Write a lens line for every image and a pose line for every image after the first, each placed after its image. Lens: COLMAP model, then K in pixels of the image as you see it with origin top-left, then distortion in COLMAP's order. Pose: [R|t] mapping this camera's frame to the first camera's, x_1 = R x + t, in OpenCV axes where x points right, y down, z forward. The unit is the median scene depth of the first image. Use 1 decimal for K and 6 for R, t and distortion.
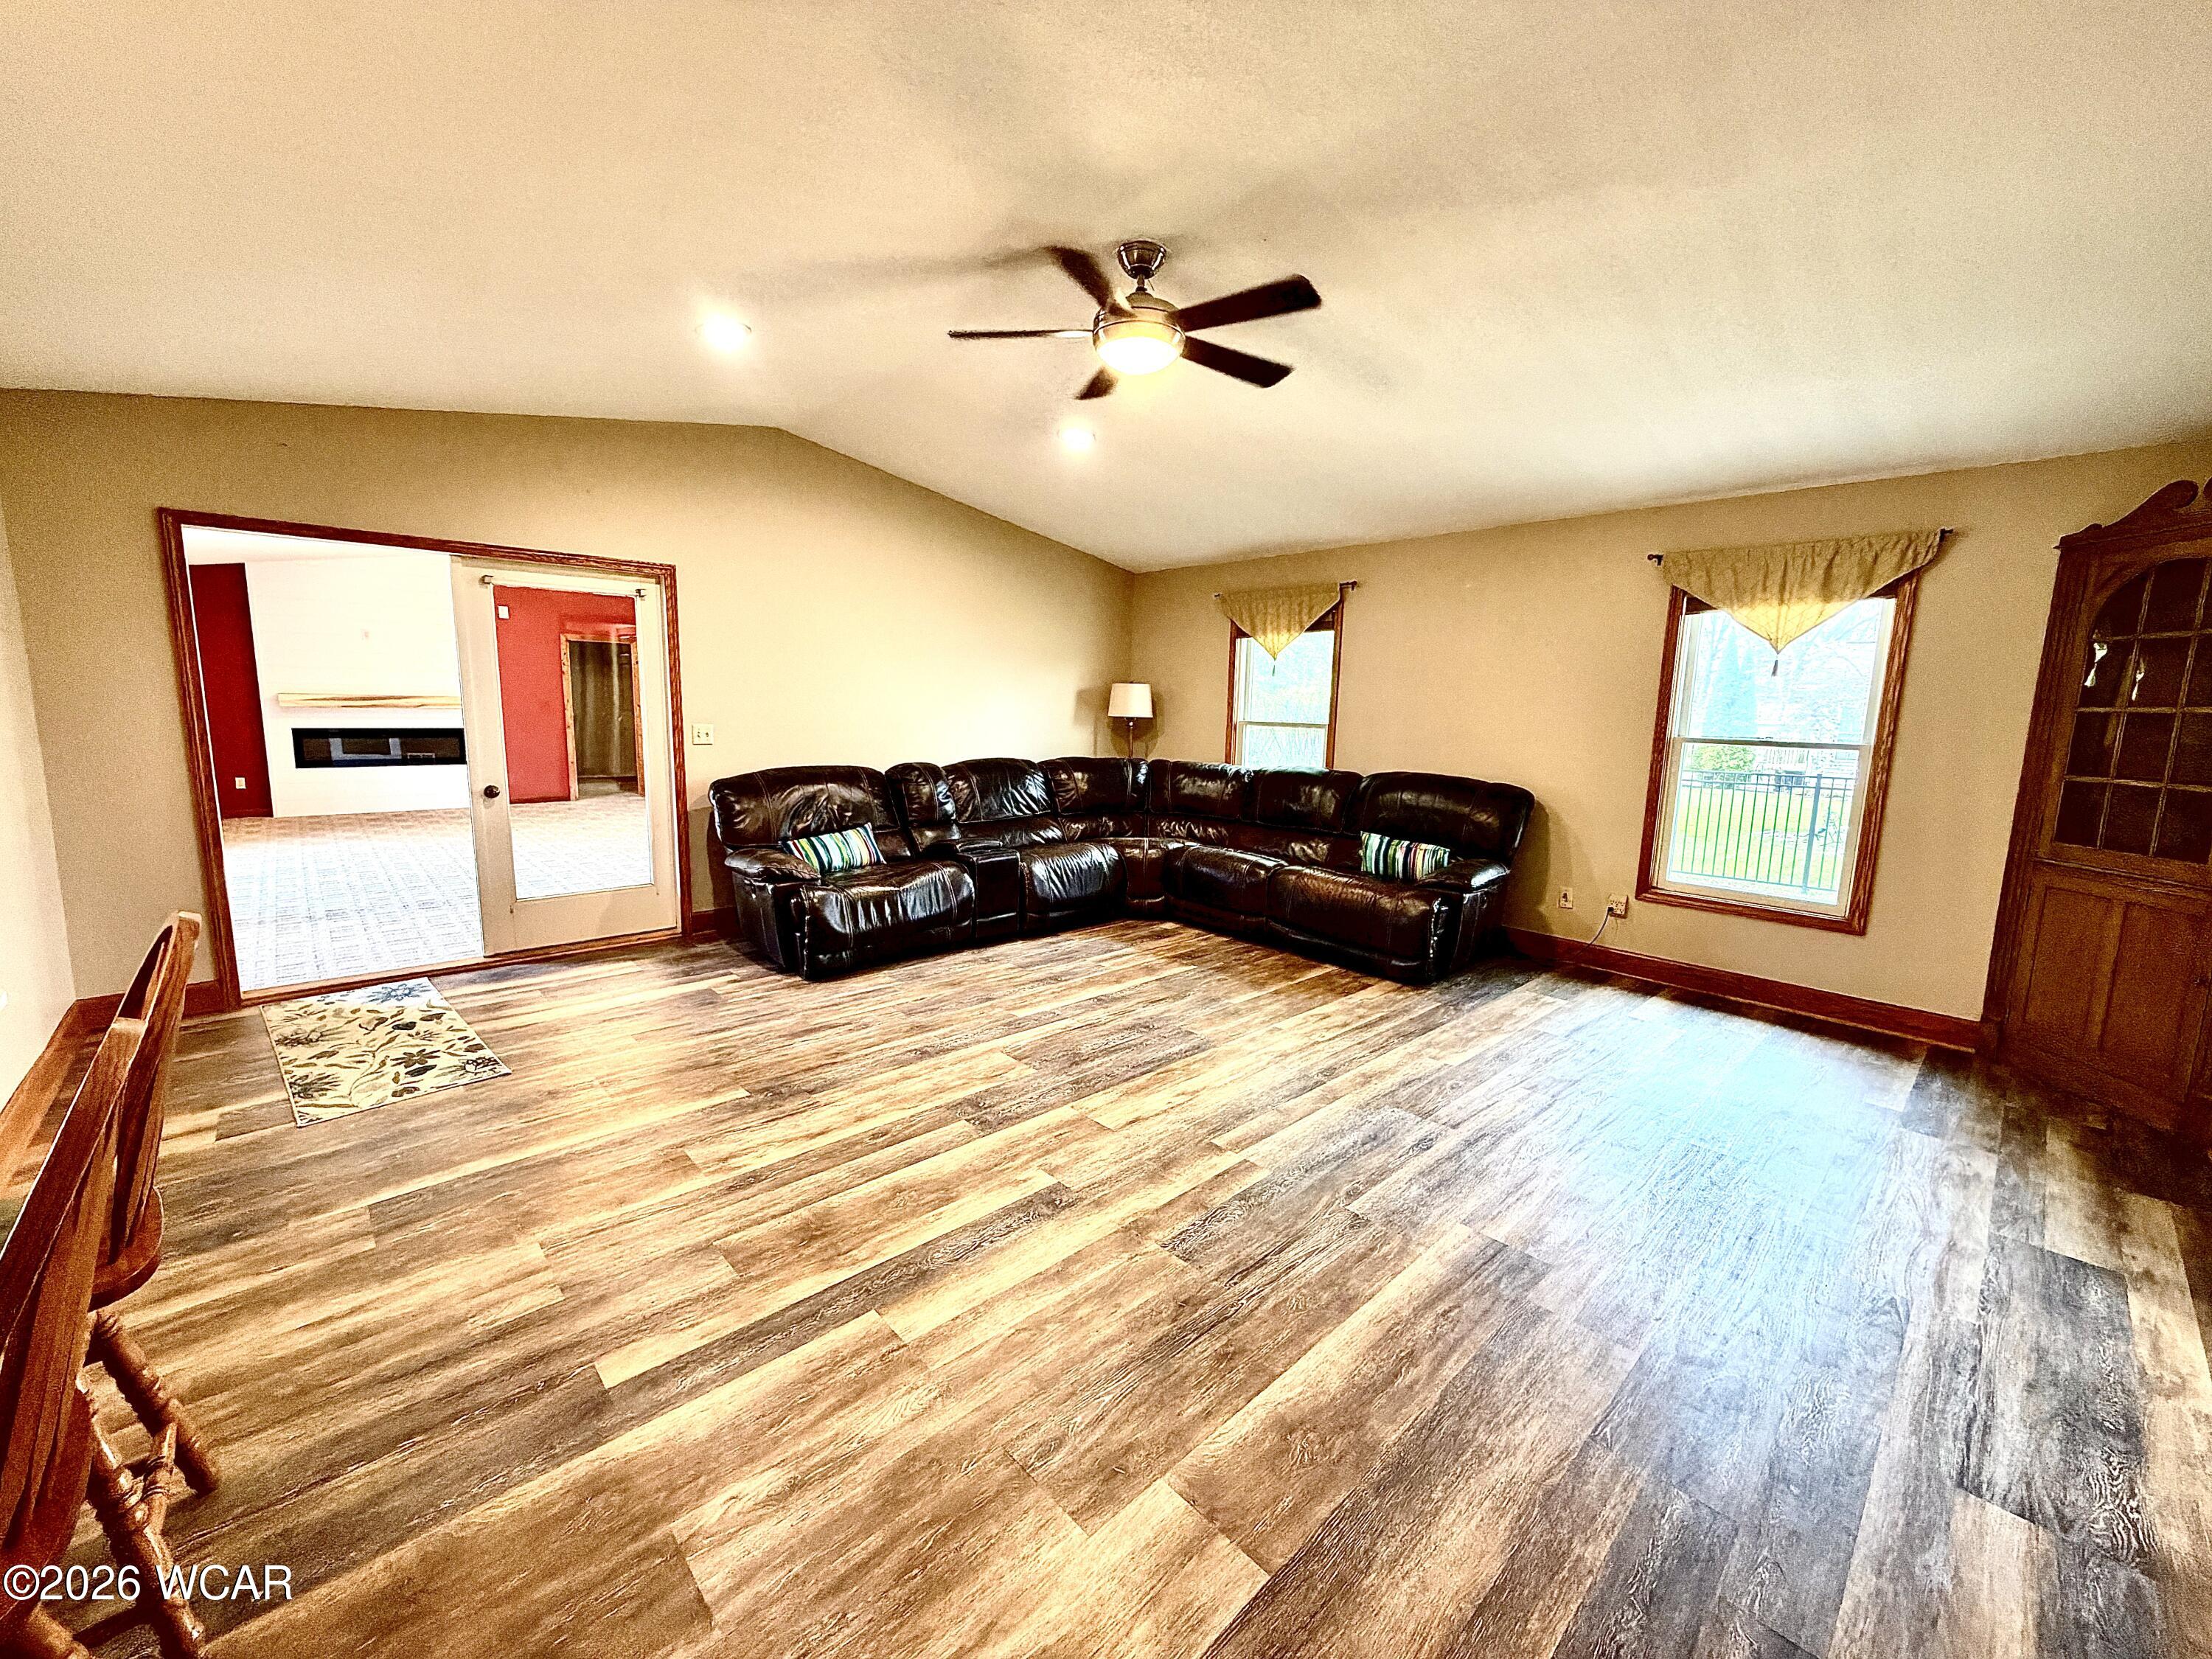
lens RADIAL K [[879.9, 0, 1097.2], [0, 879.9, 830.3], [0, 0, 1]] dist [0.001389, -0.000513]
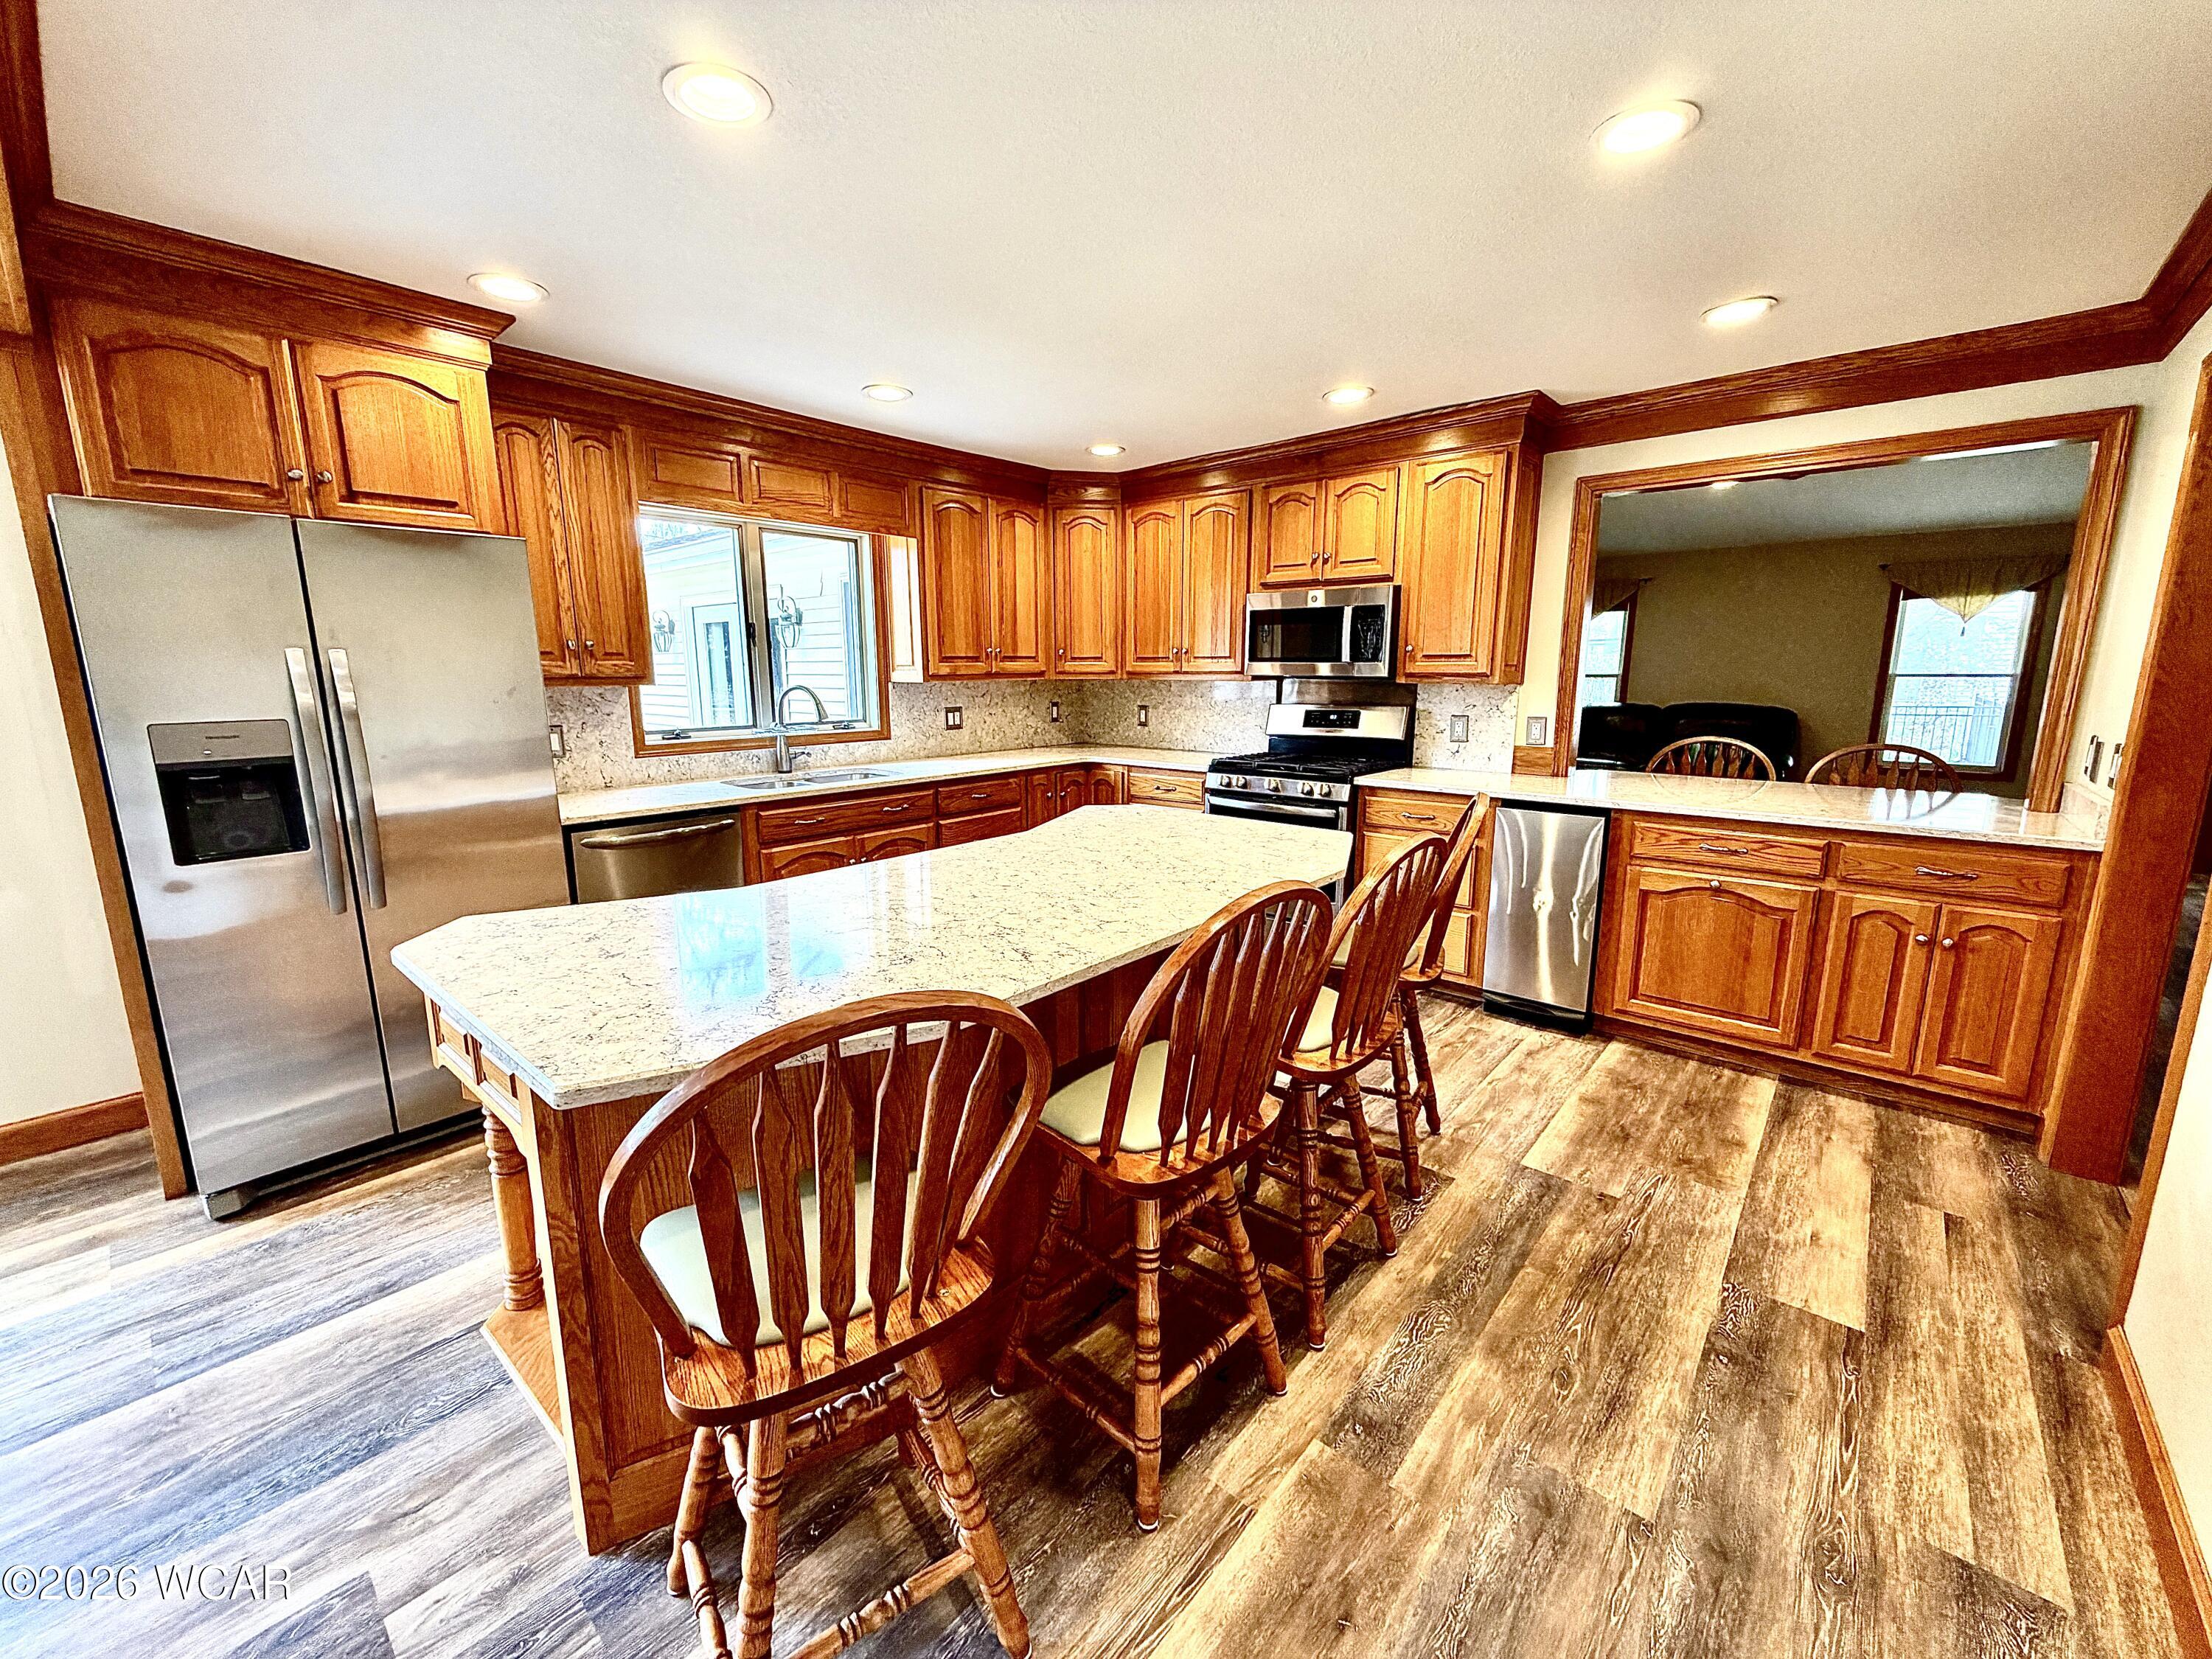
lens RADIAL K [[879.9, 0, 1098.4], [0, 879.9, 830.6], [0, 0, 1]] dist [0.001389, -0.000513]
pose [[0.995149, -0.043614, 0.088187, -1.523852], [0.039956, 0.998283, 0.042828, 0.091022], [-0.089903, -0.039096, 0.995183, -0.825604]]
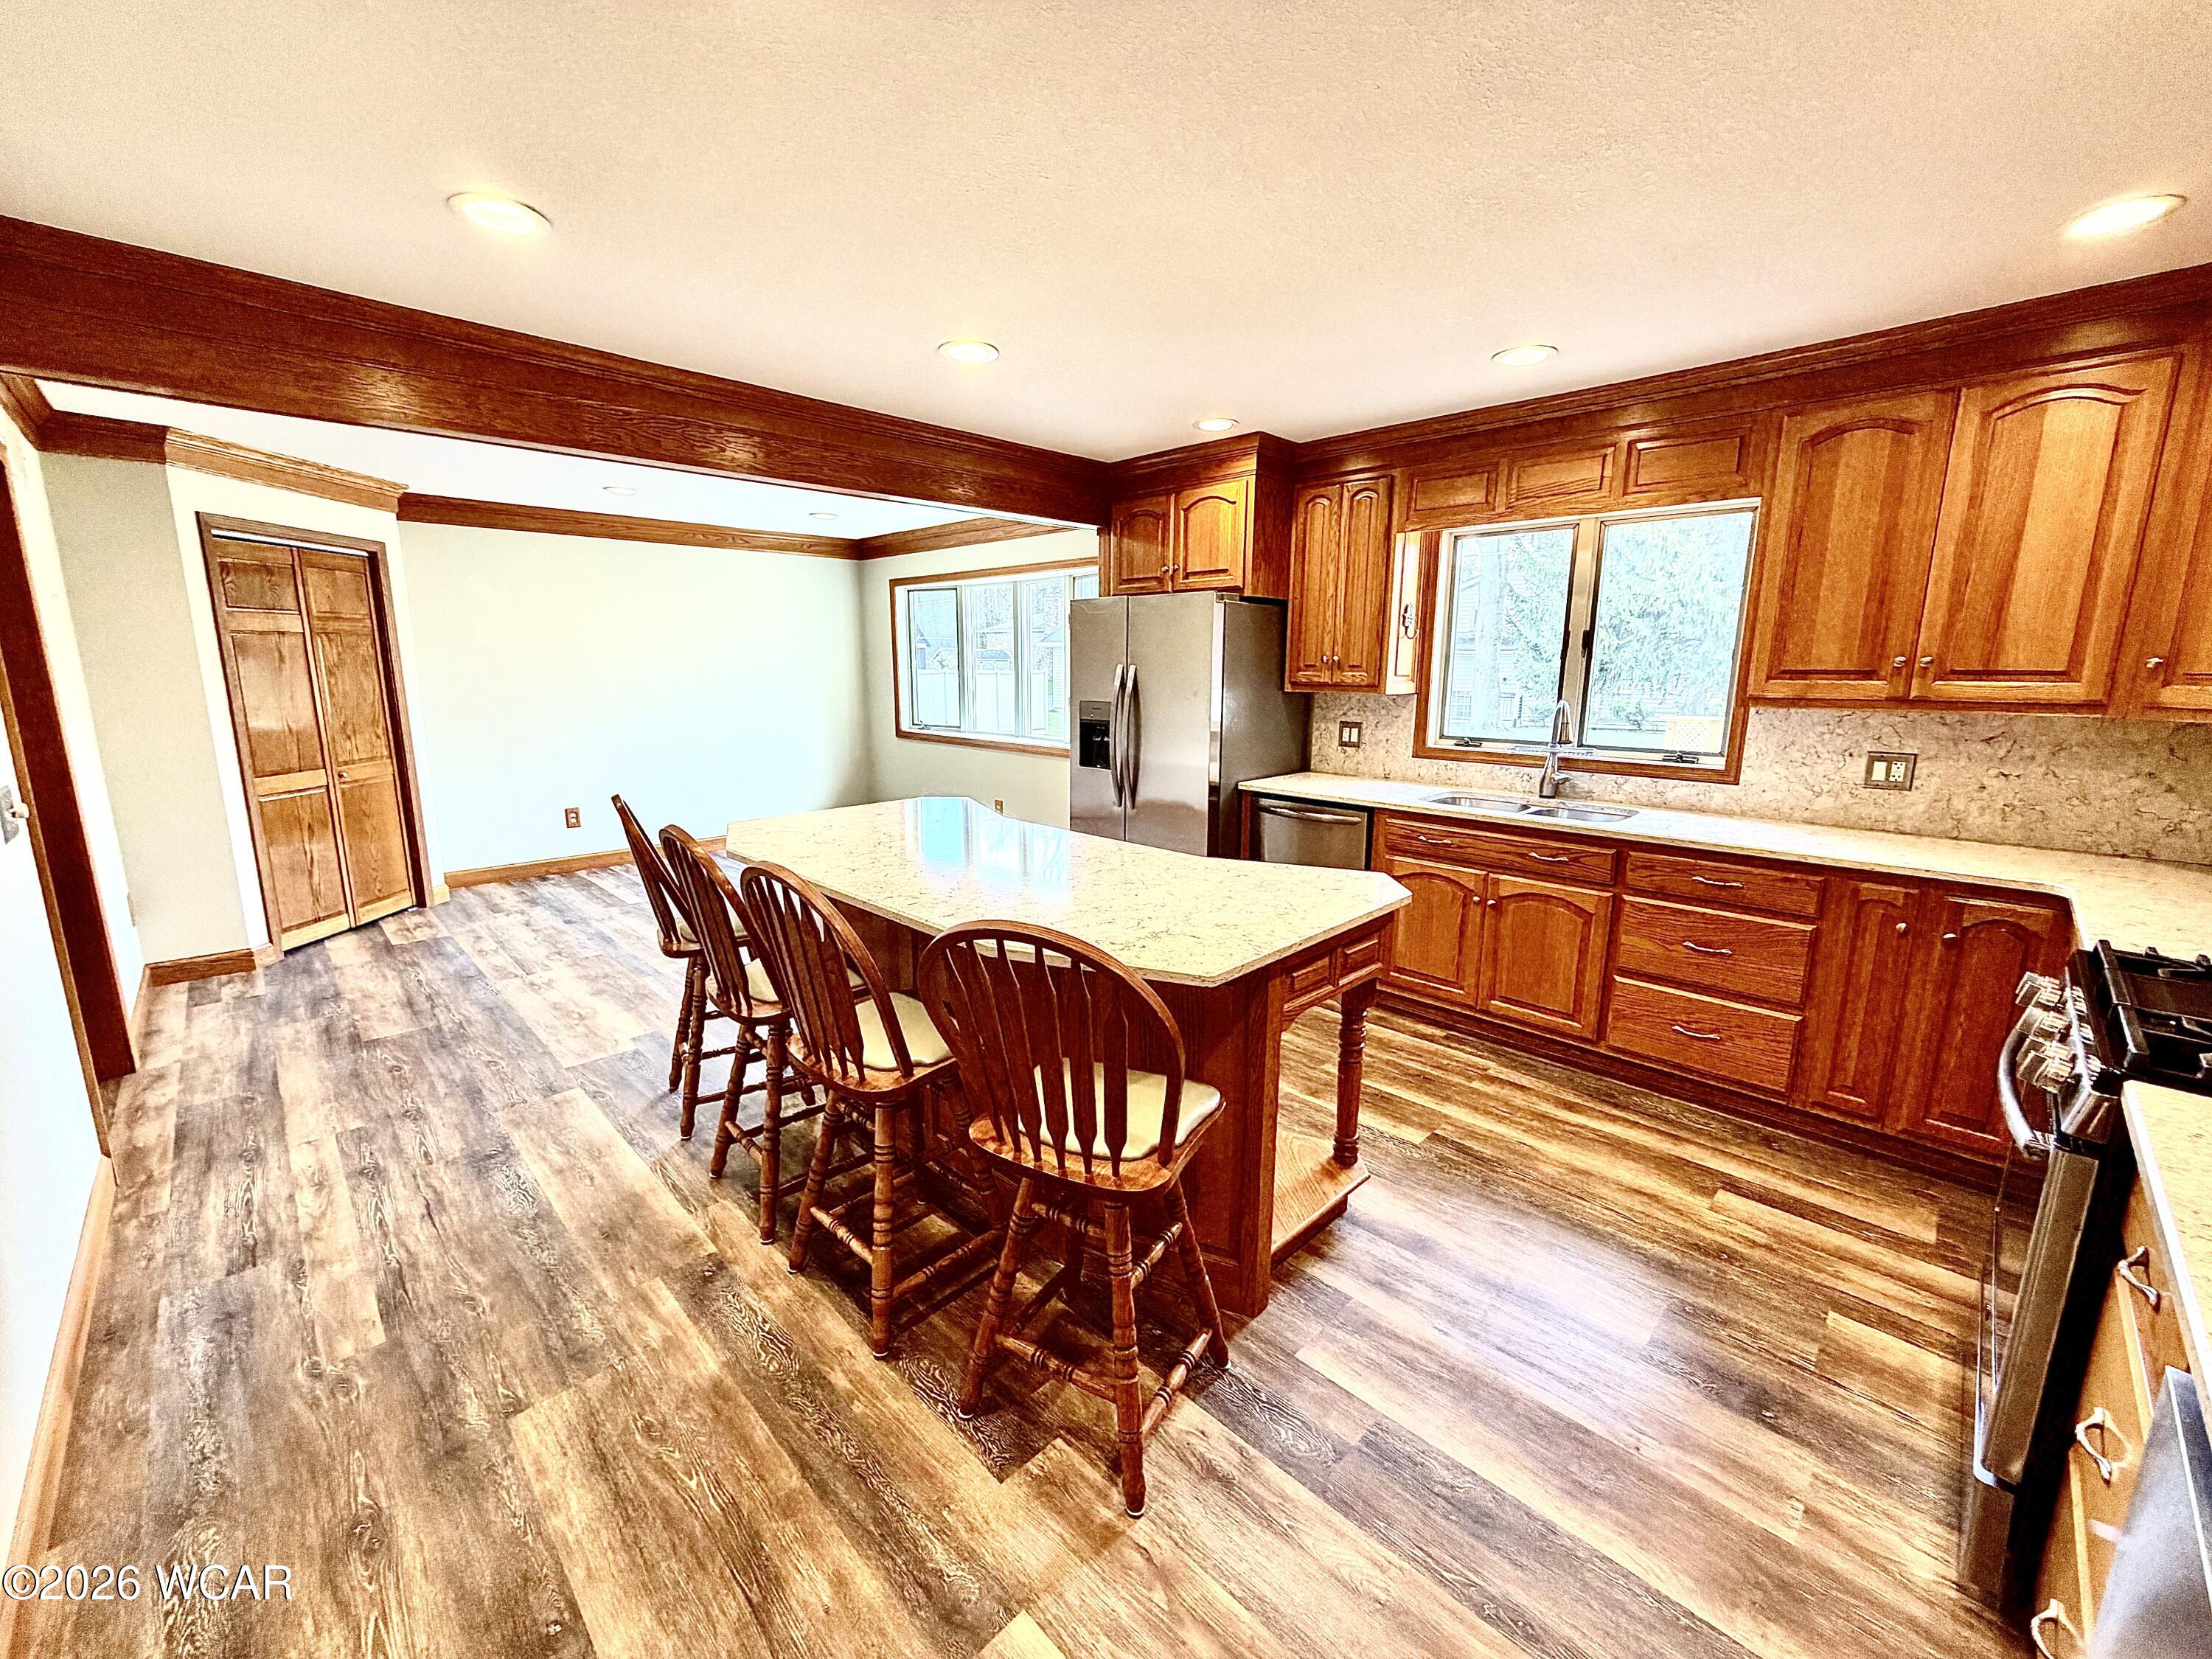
lens RADIAL K [[879.9, 0, 1101.6], [0, 879.9, 830.6], [0, 0, 1]] dist [0.001389, -0.000513]
pose [[0.031502, 0.167292, -0.985404, -0.674259], [-0.147100, 0.975934, 0.160982, -0.022496], [0.988620, 0.139882, 0.055353, -0.083711]]
